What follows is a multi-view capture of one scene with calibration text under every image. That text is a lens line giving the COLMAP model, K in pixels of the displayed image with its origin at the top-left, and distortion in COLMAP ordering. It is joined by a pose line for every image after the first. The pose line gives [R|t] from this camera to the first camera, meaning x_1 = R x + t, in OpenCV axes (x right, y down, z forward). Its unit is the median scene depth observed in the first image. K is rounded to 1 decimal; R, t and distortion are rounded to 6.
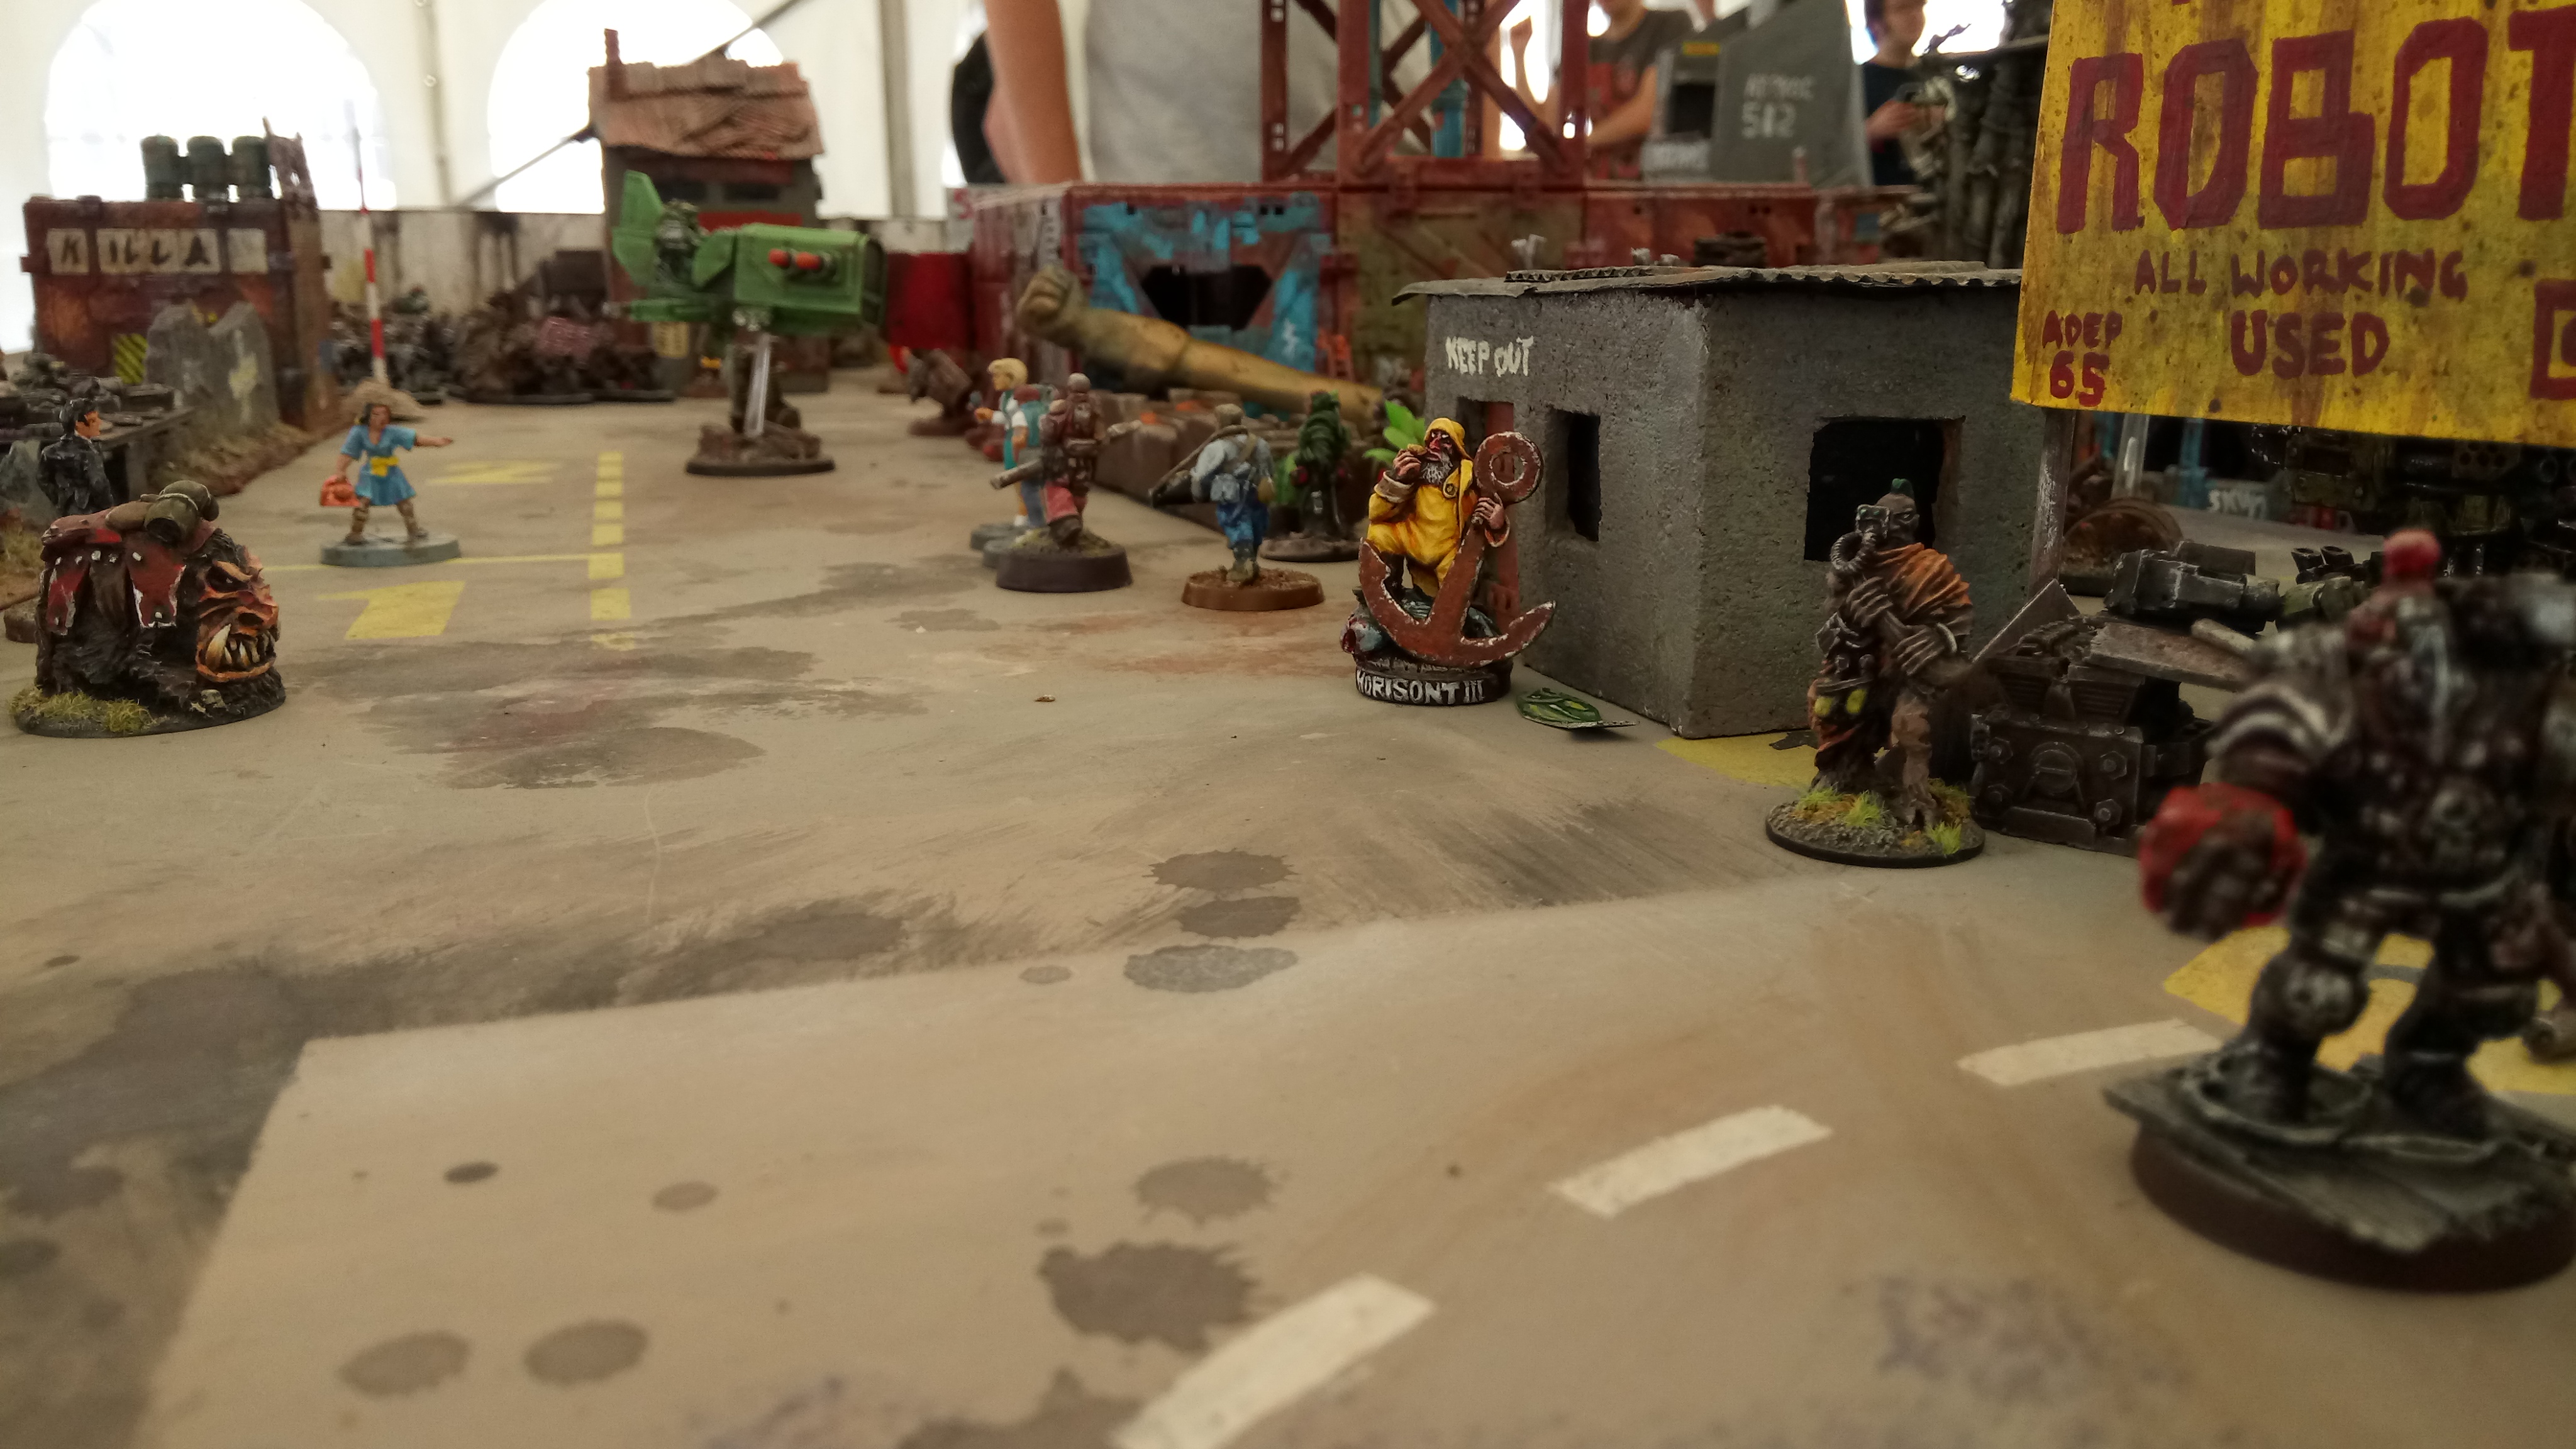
lens RADIAL K [[1994.4, 0, 1303.7], [0, 1994.4, 731.7], [0, 0, 1]] dist [0.130536, -0.246608]
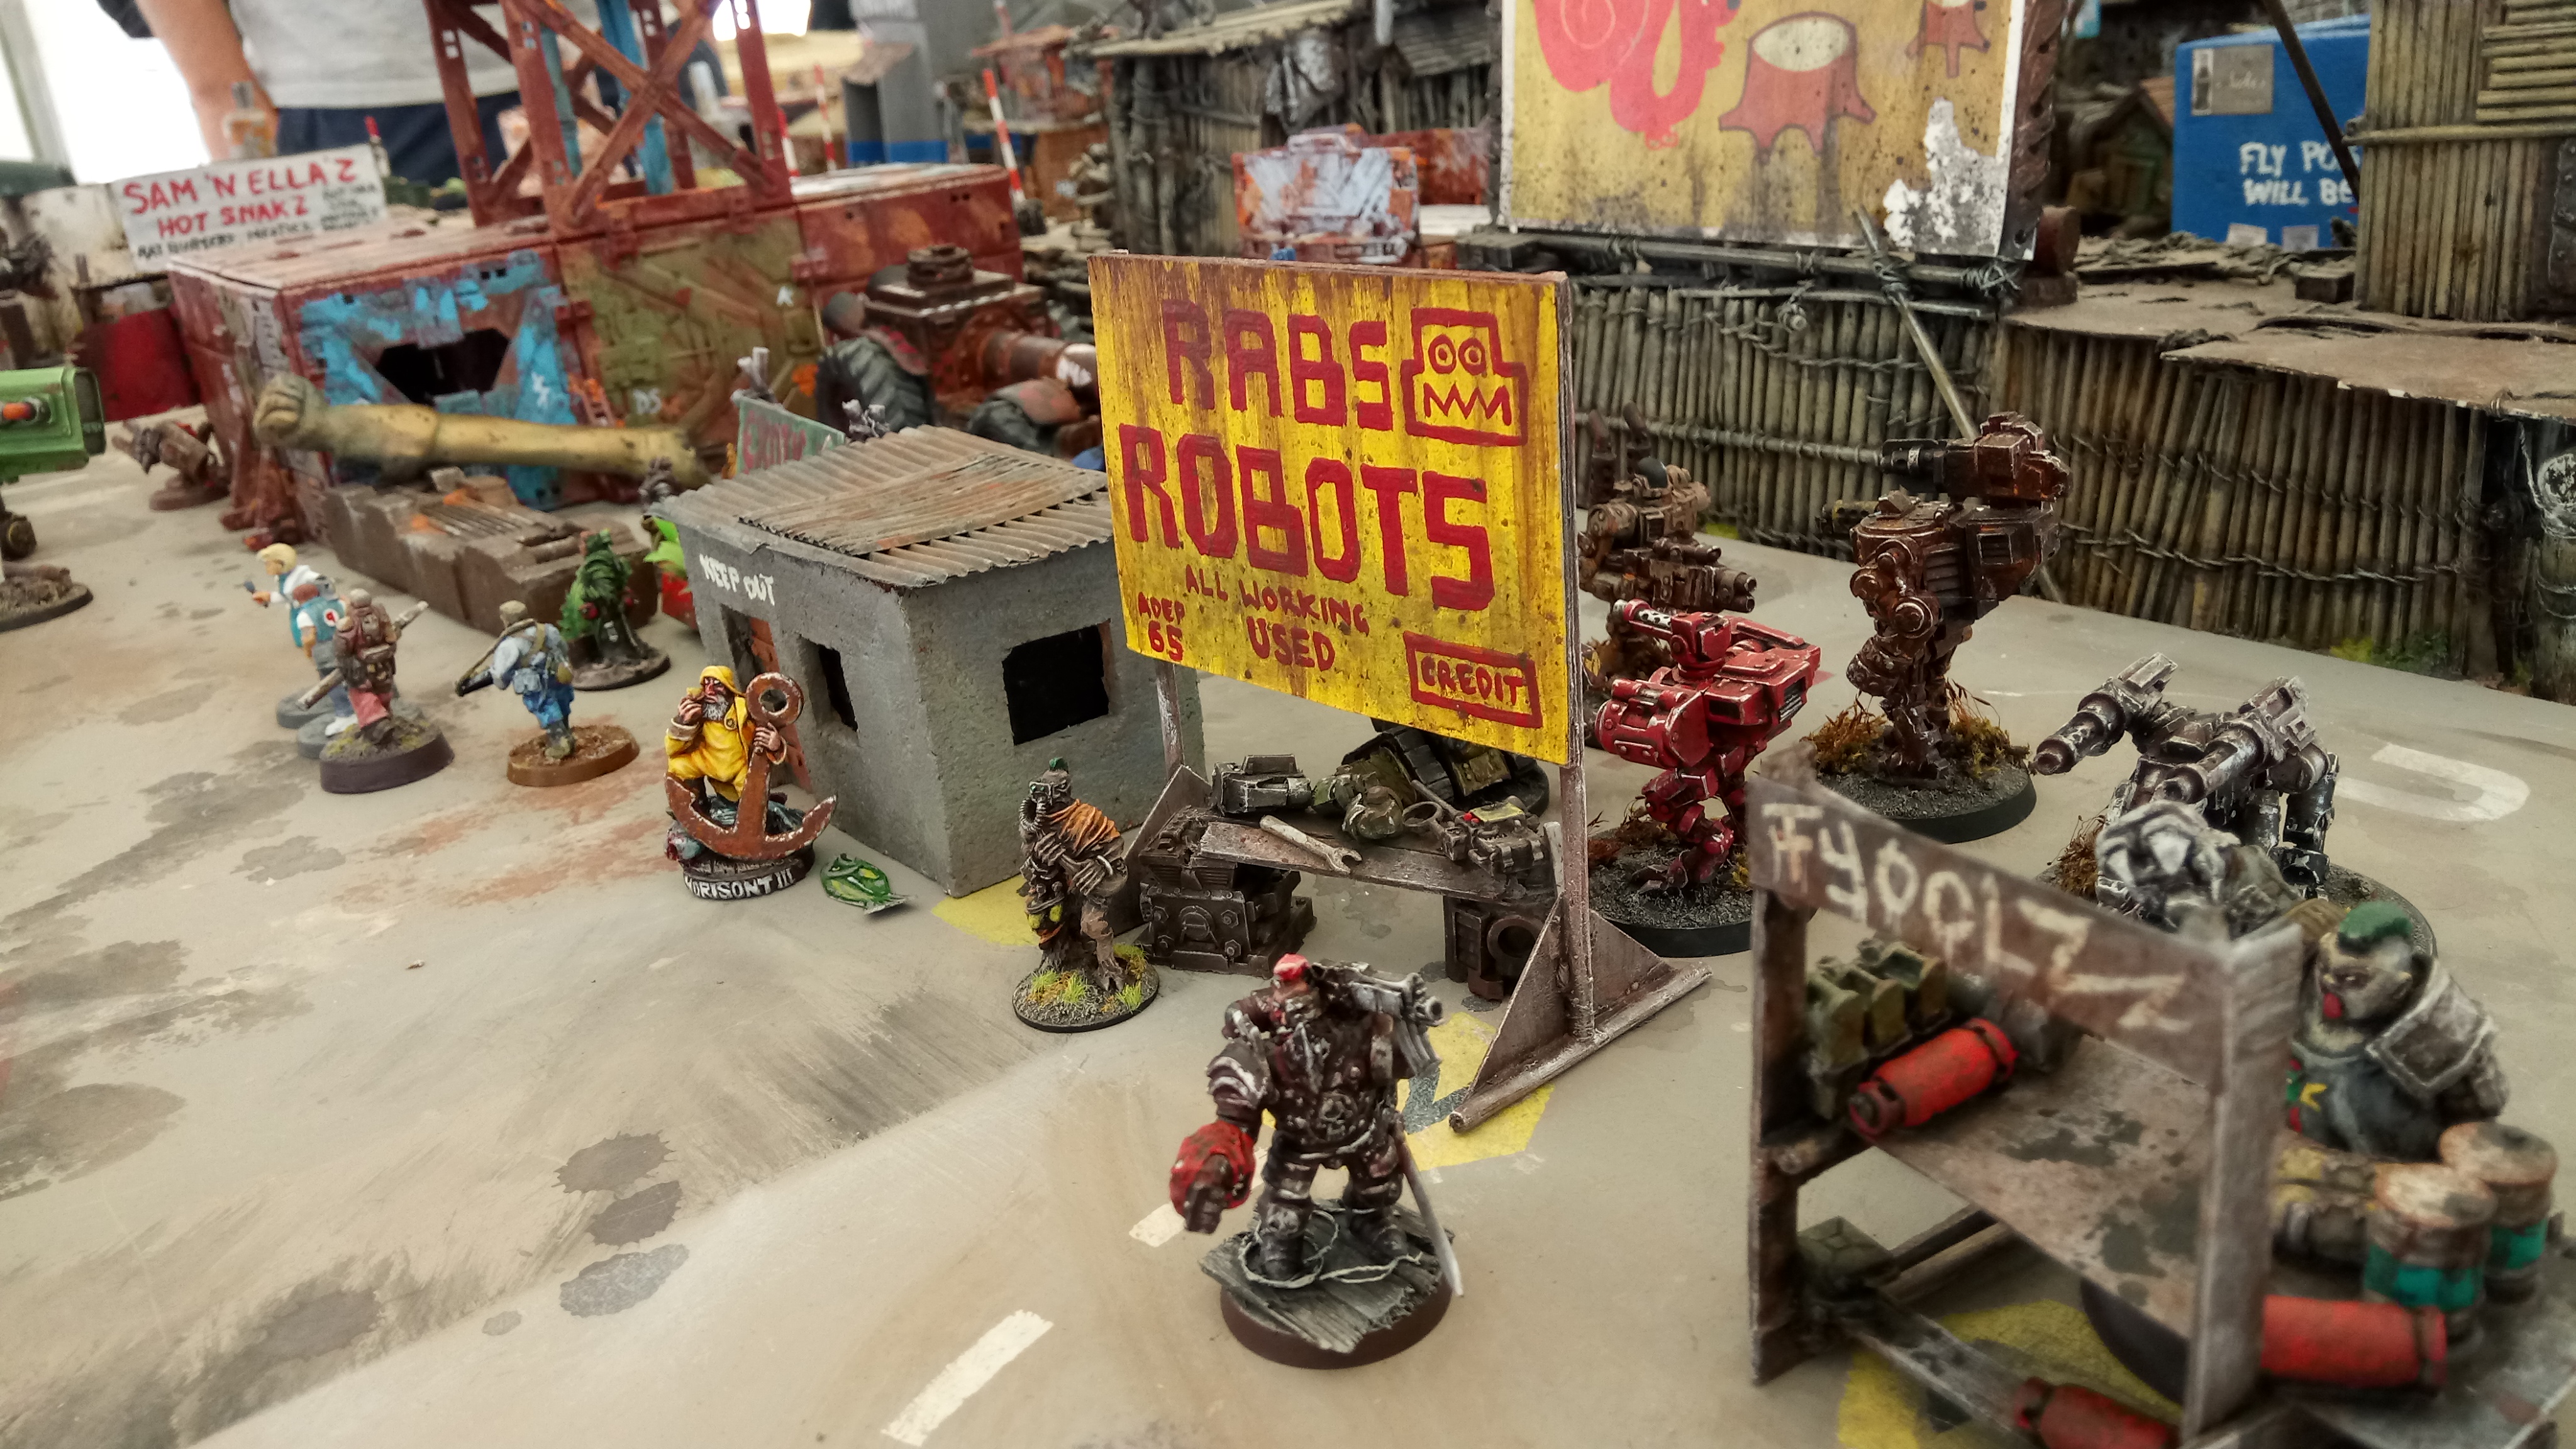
lens RADIAL K [[1985.5, 0, 1293.9], [0, 1985.5, 728.5], [0, 0, 1]] dist [0.126346, -0.237187]
pose [[0.933758, -0.209756, 0.289997, 0.047949], [0.172411, 0.973673, 0.149117, -0.298548], [-0.313640, -0.089240, 0.945339, -0.340234]]
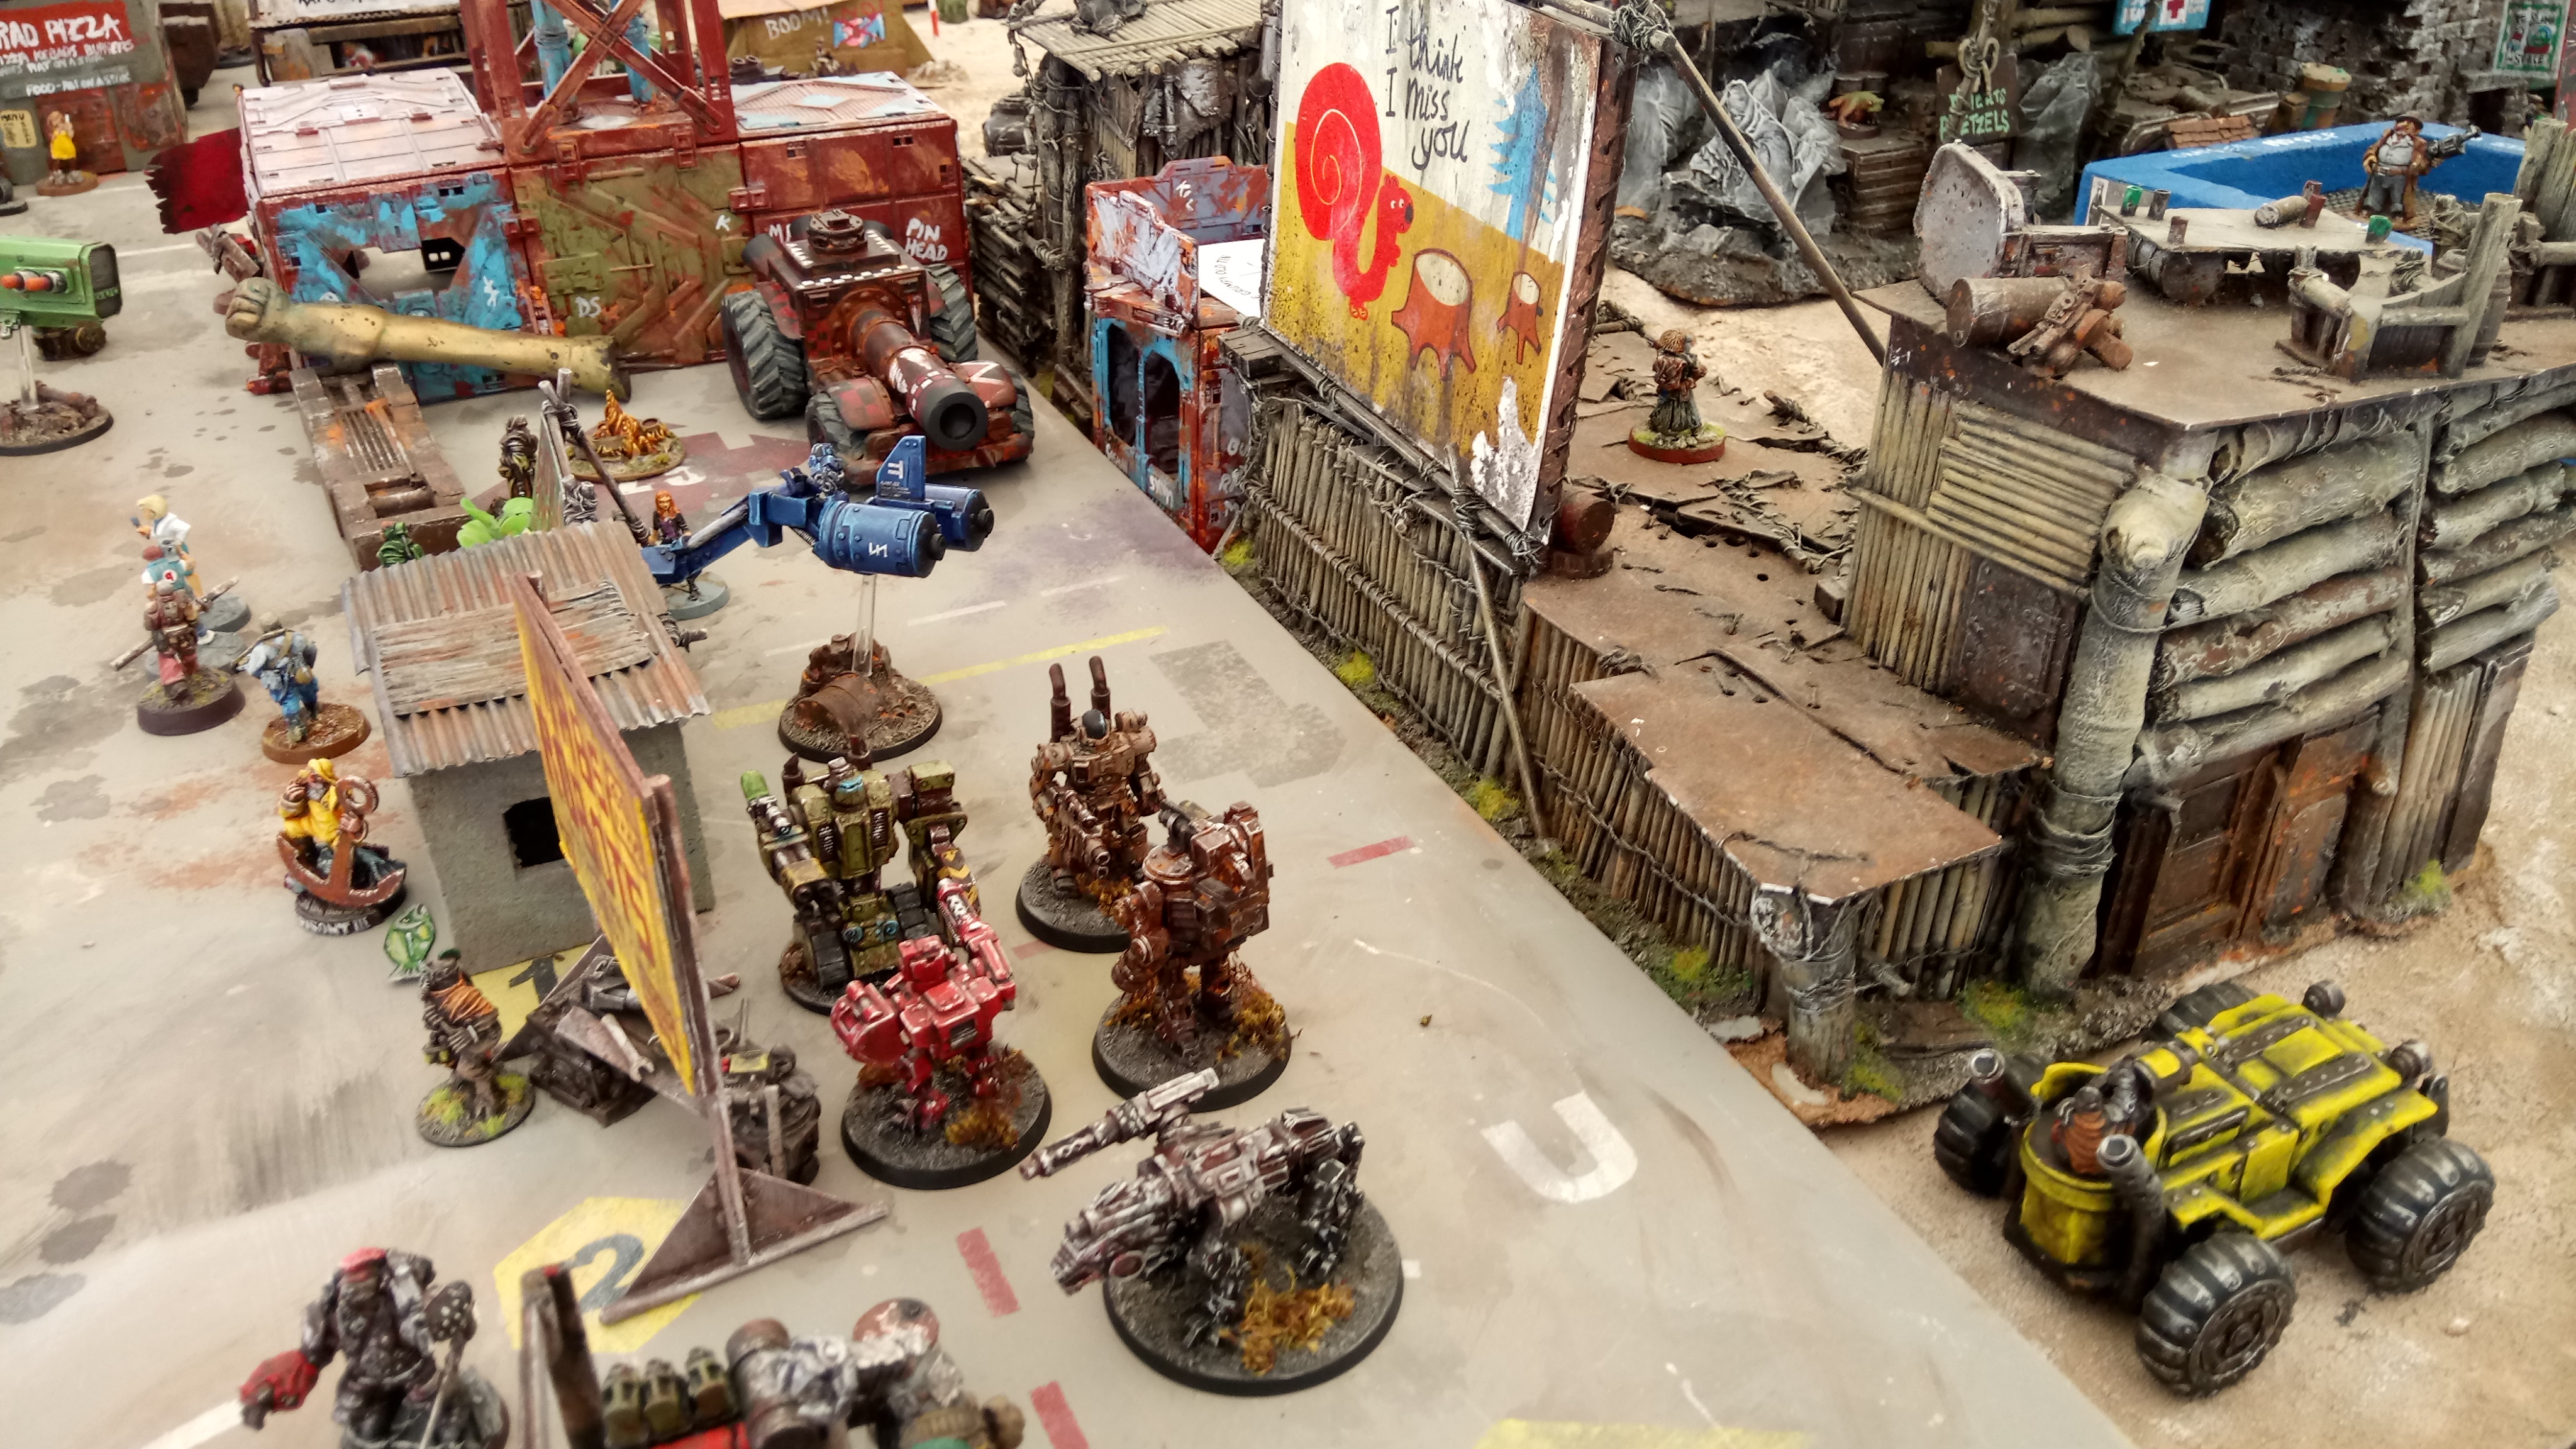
lens RADIAL K [[1985.5, 0, 1293.9], [0, 1985.5, 728.5], [0, 0, 1]] dist [0.126346, -0.237187]
pose [[0.989567, -0.076548, 0.122057, 0.789906], [0.035775, 0.951198, 0.306499, -0.789760], [-0.139562, -0.298935, 0.944013, -0.734083]]
